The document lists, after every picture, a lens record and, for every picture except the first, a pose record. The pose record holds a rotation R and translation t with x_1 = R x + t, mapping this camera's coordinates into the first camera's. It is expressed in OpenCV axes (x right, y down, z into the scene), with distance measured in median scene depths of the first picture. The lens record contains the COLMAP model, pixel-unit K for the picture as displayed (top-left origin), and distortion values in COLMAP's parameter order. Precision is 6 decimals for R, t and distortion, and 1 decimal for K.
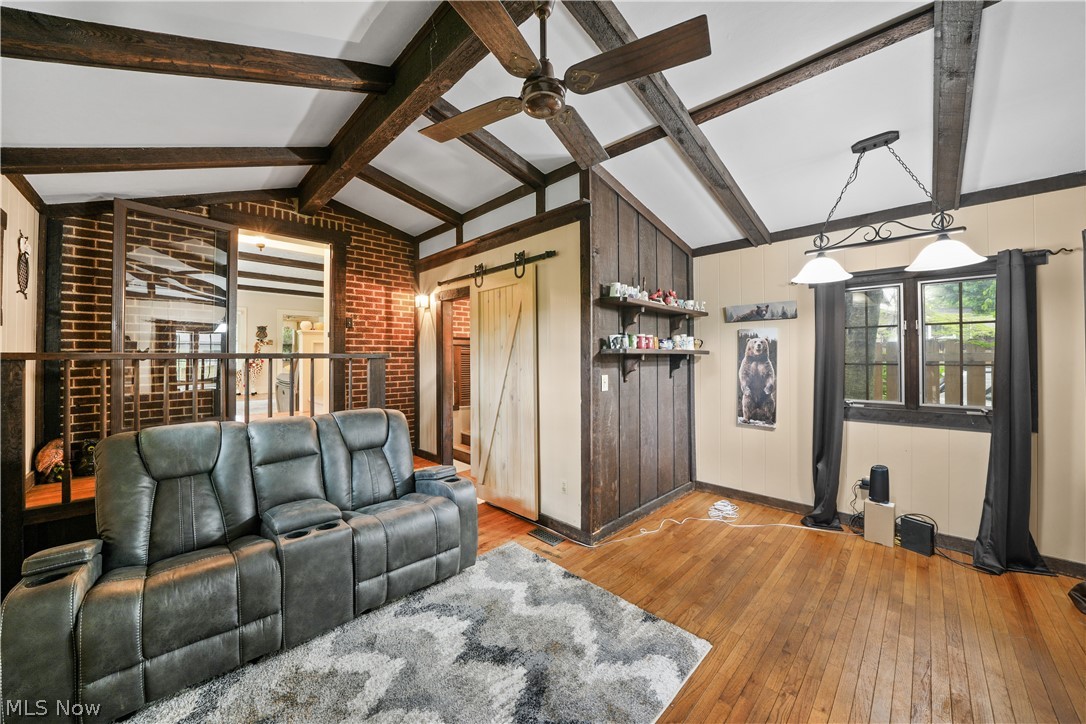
lens RADIAL K [[383.8, 0, 540.8], [0, 383.8, 359.9], [0, 0, 1]] dist [-0.020223, 0.000106]
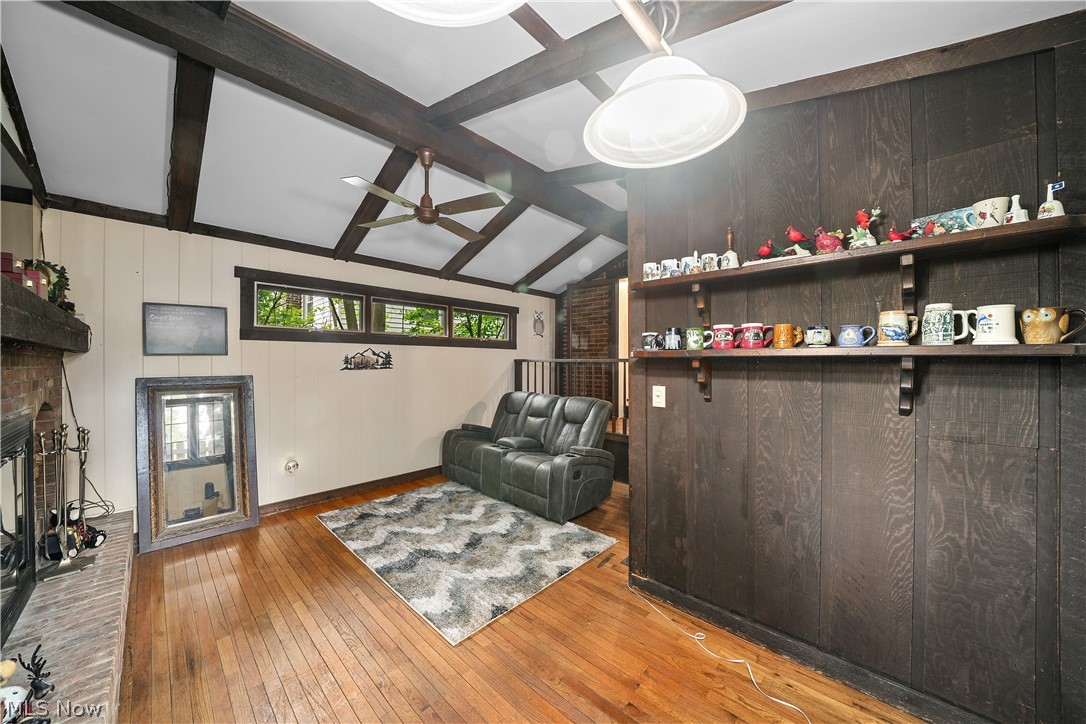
lens RADIAL K [[372.0, 0, 543.0], [0, 372.0, 362.0], [0, 0, 1]] dist [-0.000027, 0.000019]
pose [[0.035788, 0.004267, -0.999350, 1.252161], [-0.003431, 0.999986, 0.004147, -0.014142], [0.999354, 0.003280, 0.035802, 1.032538]]
